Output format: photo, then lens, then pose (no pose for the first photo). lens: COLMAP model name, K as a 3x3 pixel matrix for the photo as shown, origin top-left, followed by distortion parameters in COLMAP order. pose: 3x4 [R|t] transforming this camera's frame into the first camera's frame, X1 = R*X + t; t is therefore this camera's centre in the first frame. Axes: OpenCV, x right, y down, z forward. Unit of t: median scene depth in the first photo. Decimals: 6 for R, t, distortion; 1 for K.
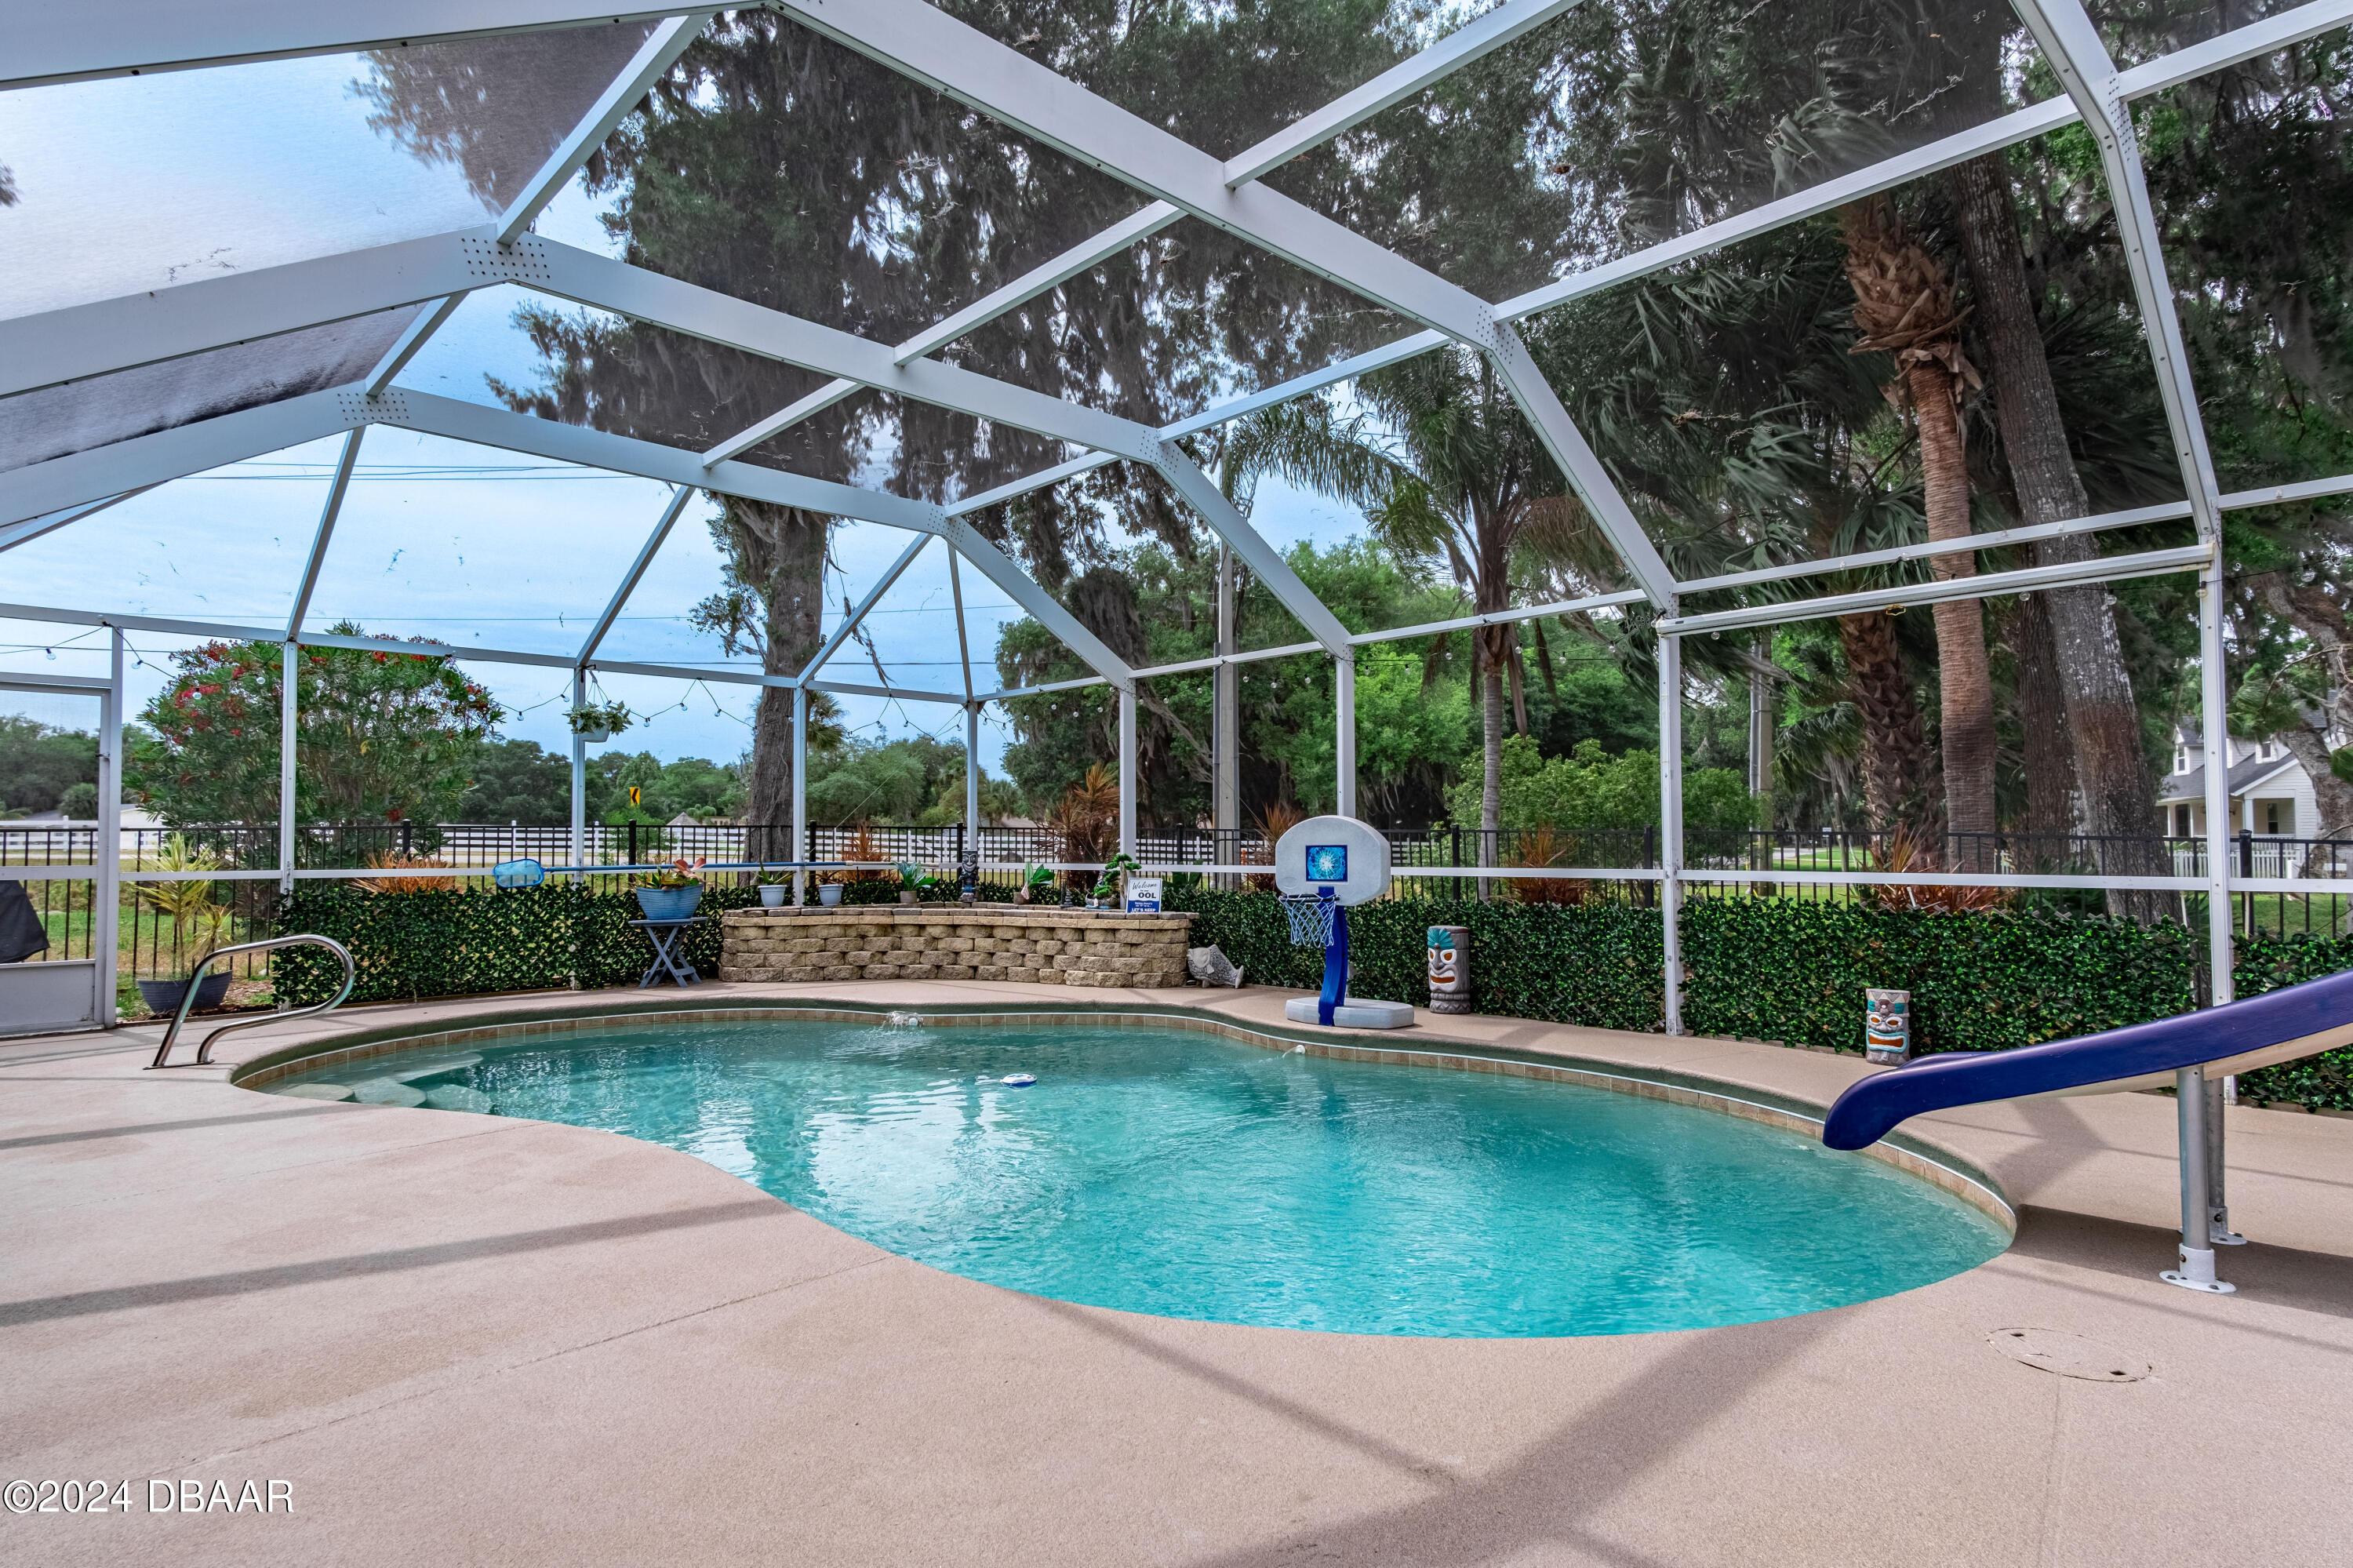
lens RADIAL K [[1240.7, 0, 1196.5], [0, 1240.7, 789.8], [0, 0, 1]] dist [0.005895, 0.001124]
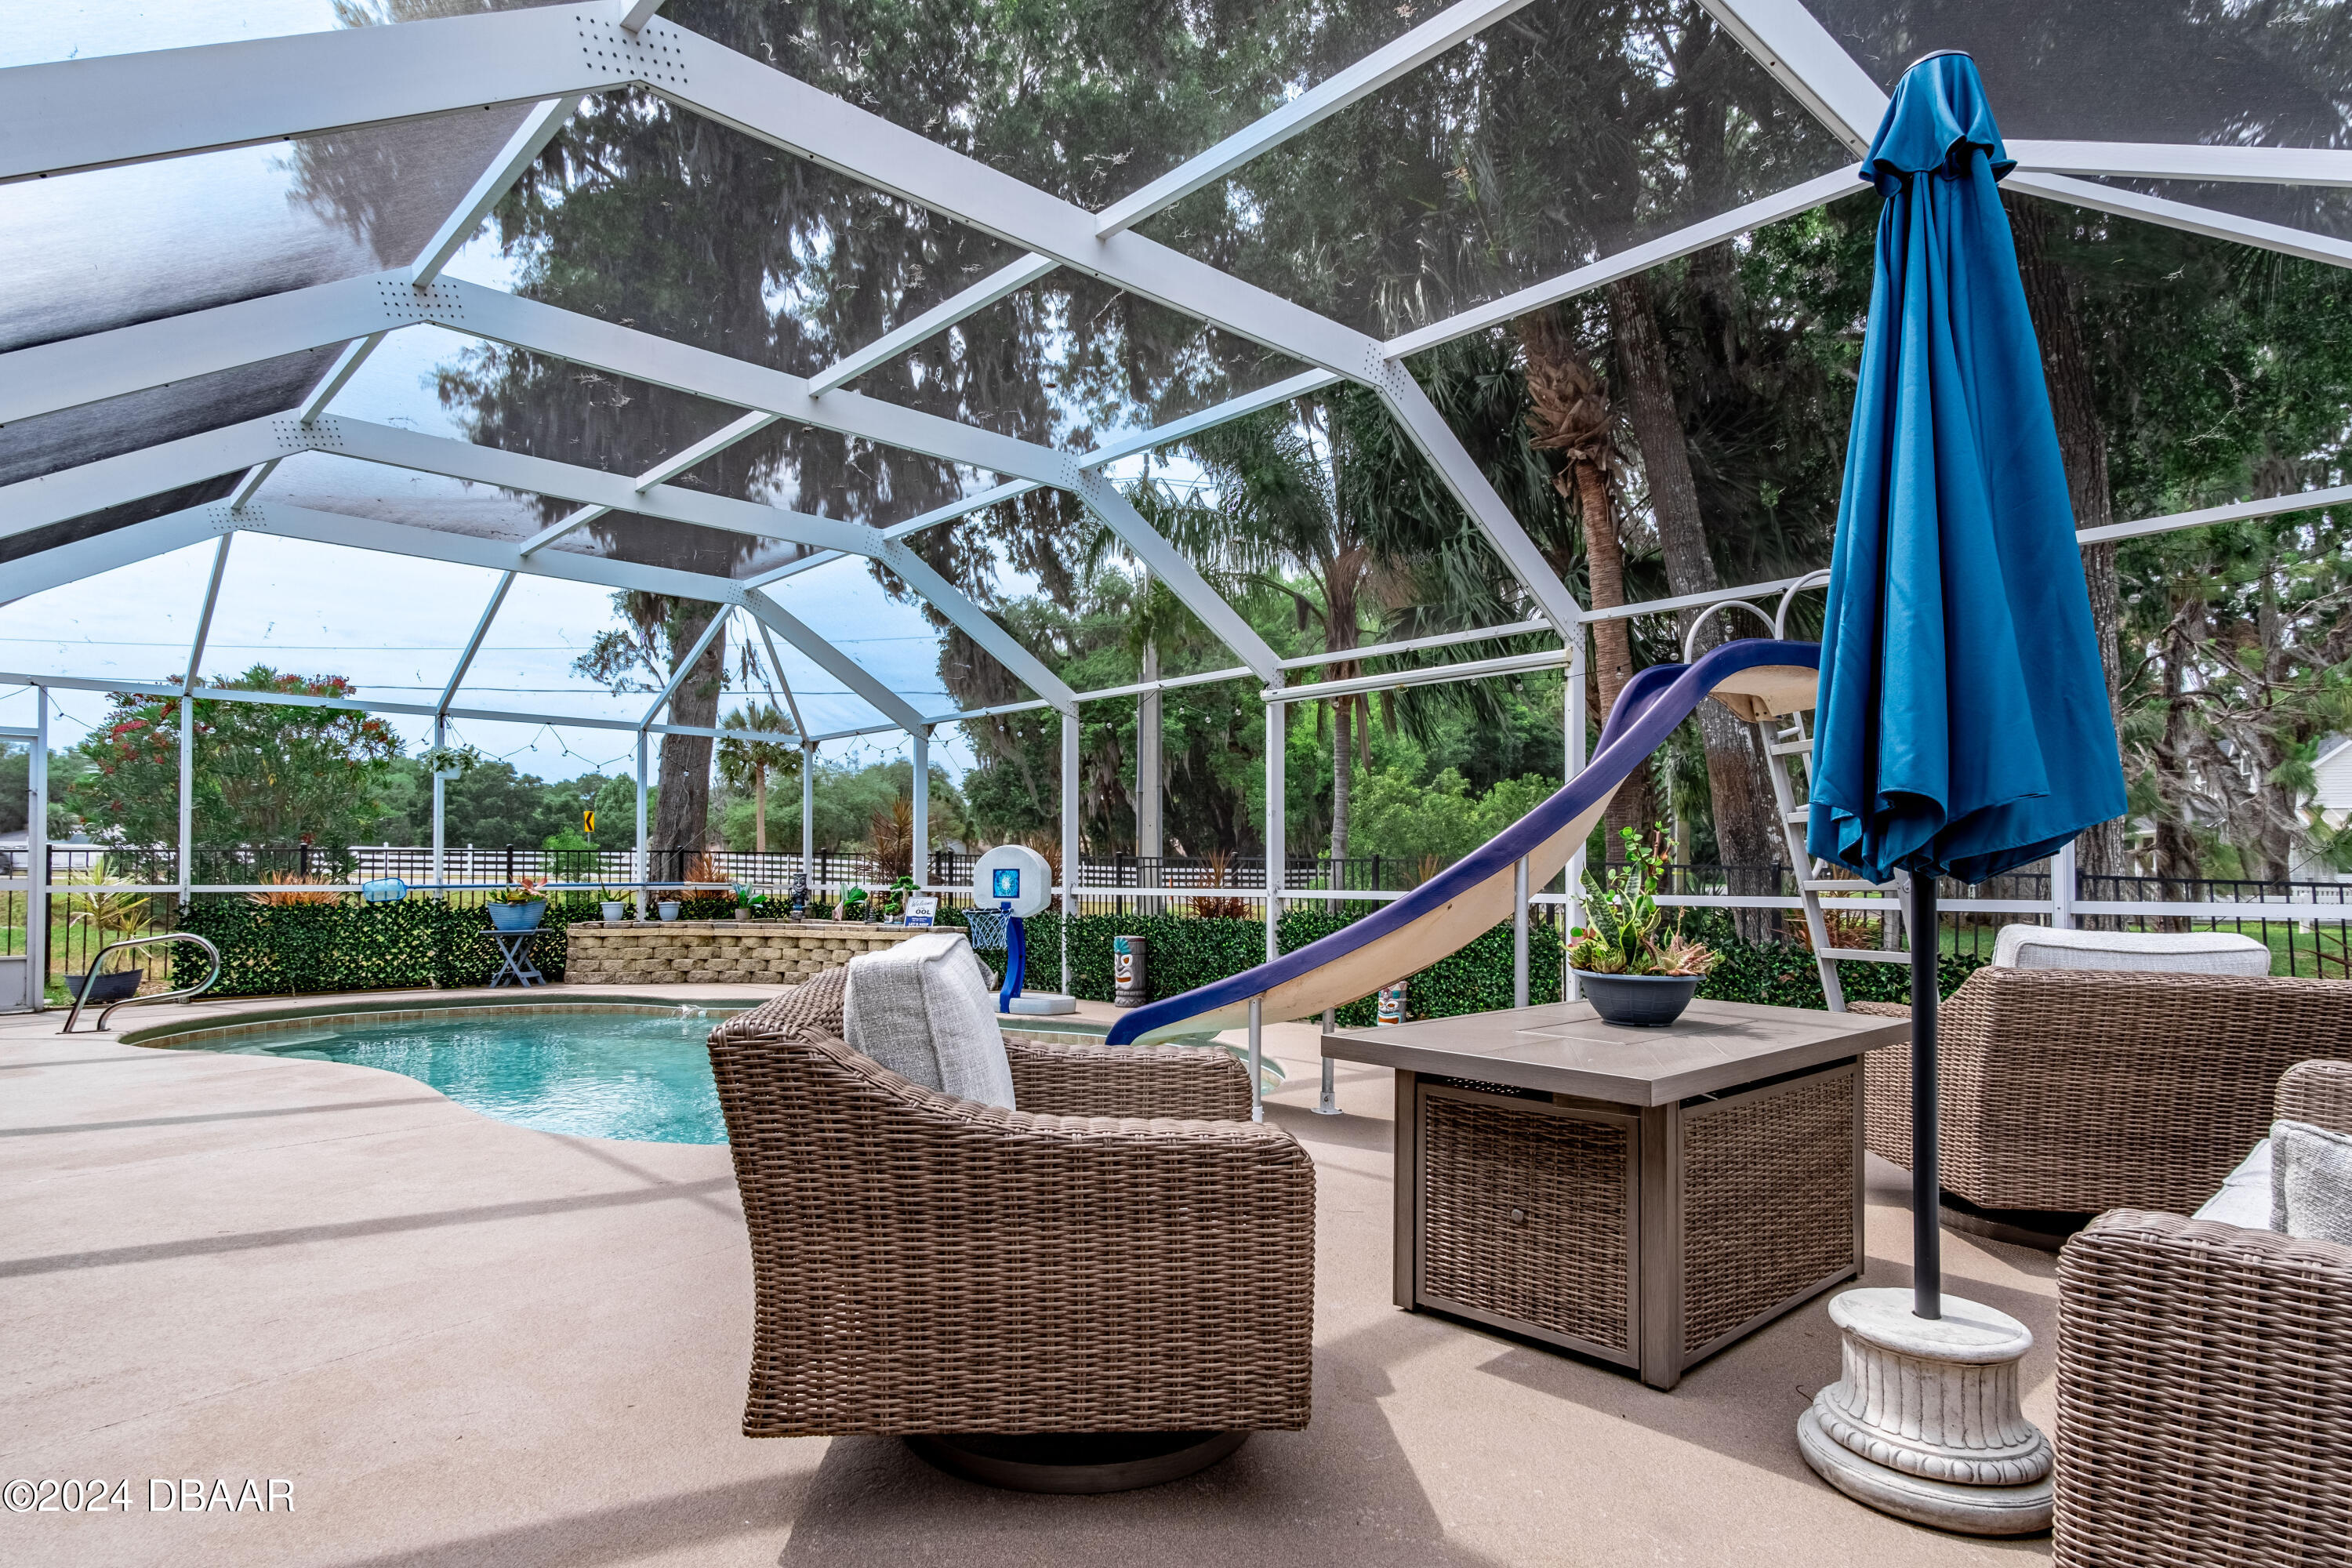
lens RADIAL K [[1293.0, 0, 1180.8], [0, 1293.0, 835.9], [0, 0, 1]] dist [0.000370, 0.000089]
pose [[0.999984, 0.005390, -0.001789, 0.197888], [-0.005359, 0.999849, 0.016559, -0.007723], [0.001877, -0.016549, 0.999861, -0.209652]]
